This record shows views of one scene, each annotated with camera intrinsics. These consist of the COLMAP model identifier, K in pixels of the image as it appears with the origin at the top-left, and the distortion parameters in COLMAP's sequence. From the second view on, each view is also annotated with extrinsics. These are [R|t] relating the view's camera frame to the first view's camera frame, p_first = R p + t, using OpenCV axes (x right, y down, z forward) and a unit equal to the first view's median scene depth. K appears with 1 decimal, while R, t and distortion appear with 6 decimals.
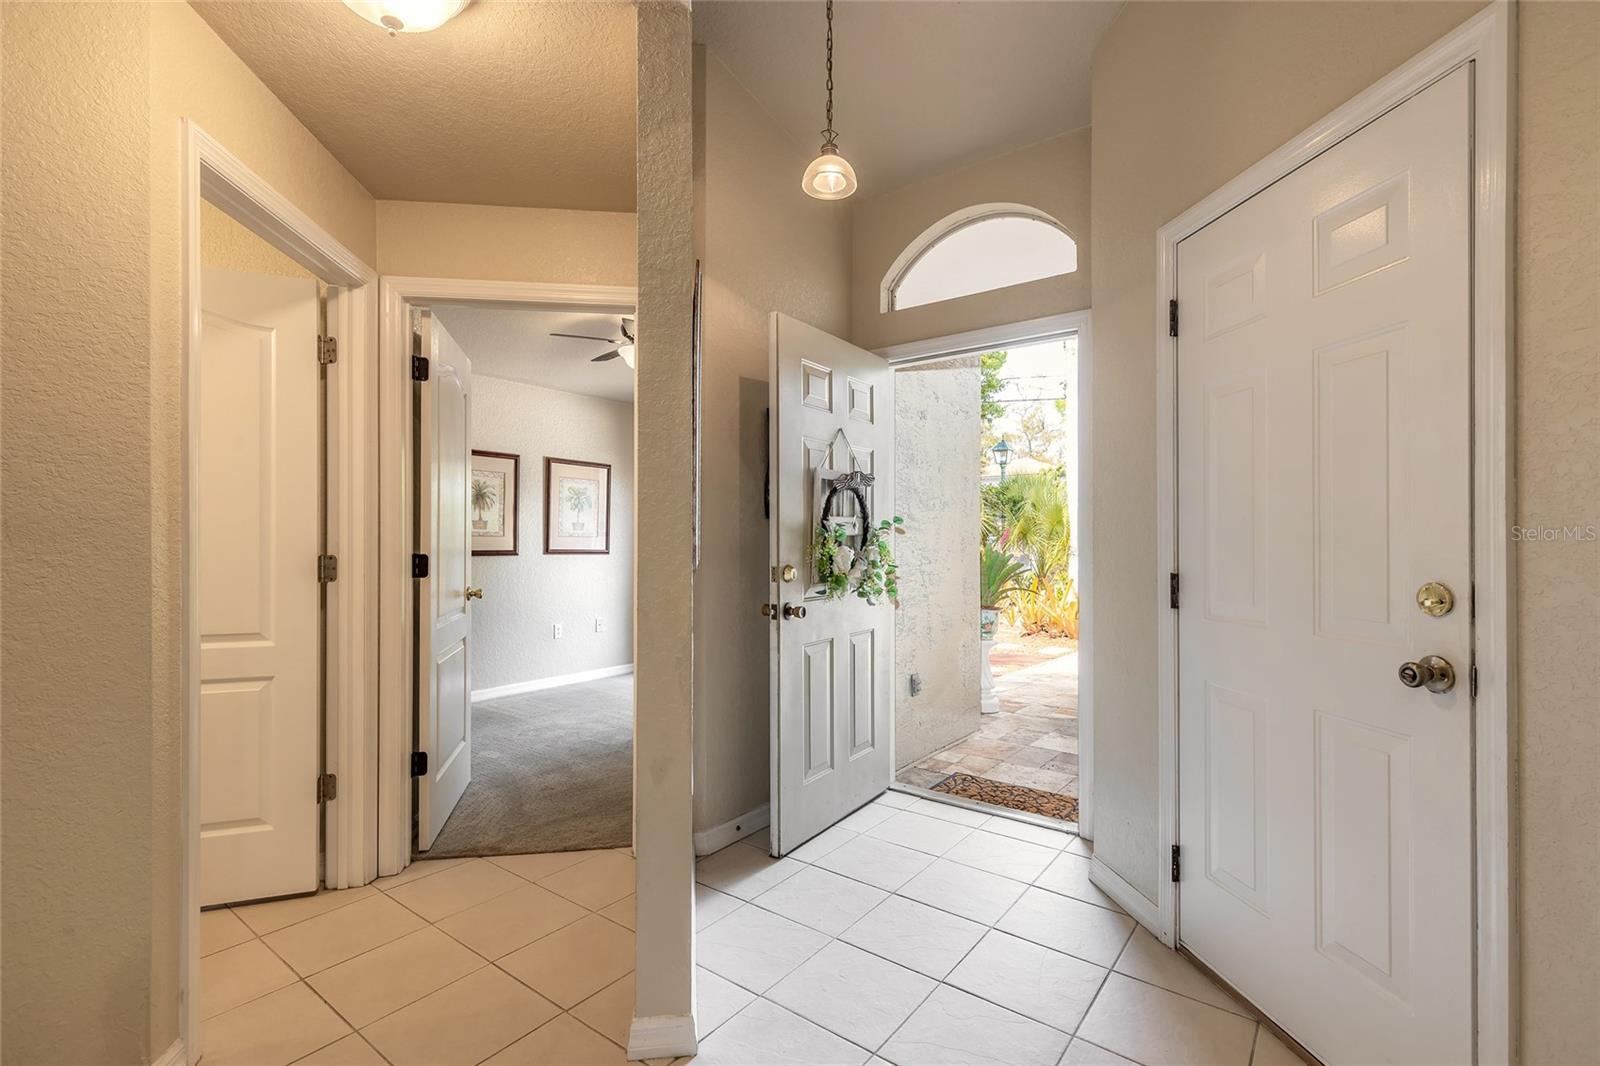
lens RADIAL K [[732.6, 0, 796.8], [0, 732.6, 537.0], [0, 0, 1]] dist [0.013405, 0.000245]
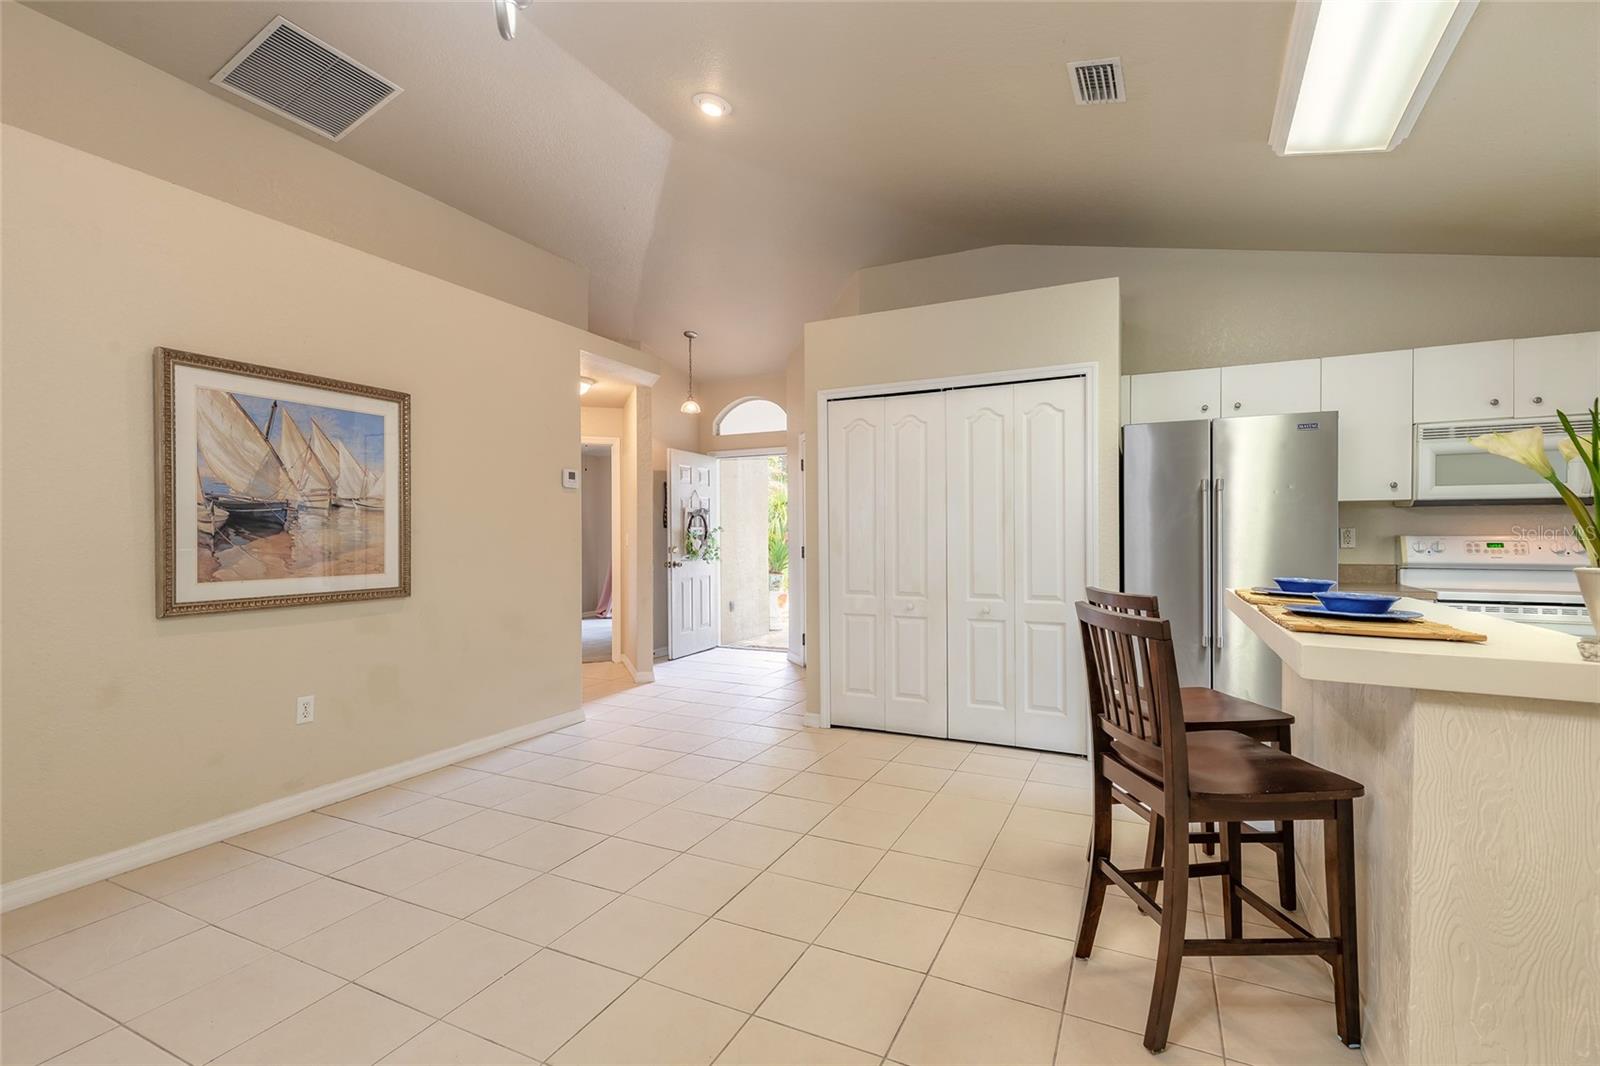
lens RADIAL K [[719.2, 0, 802.7], [0, 719.2, 540.1], [0, 0, 1]] dist [0.002976, 0.000038]
pose [[0.978573, -0.006050, 0.205809, -0.083371], [0.004663, 0.999963, 0.007227, -0.000330], [-0.205846, -0.006112, 0.978565, -1.411907]]
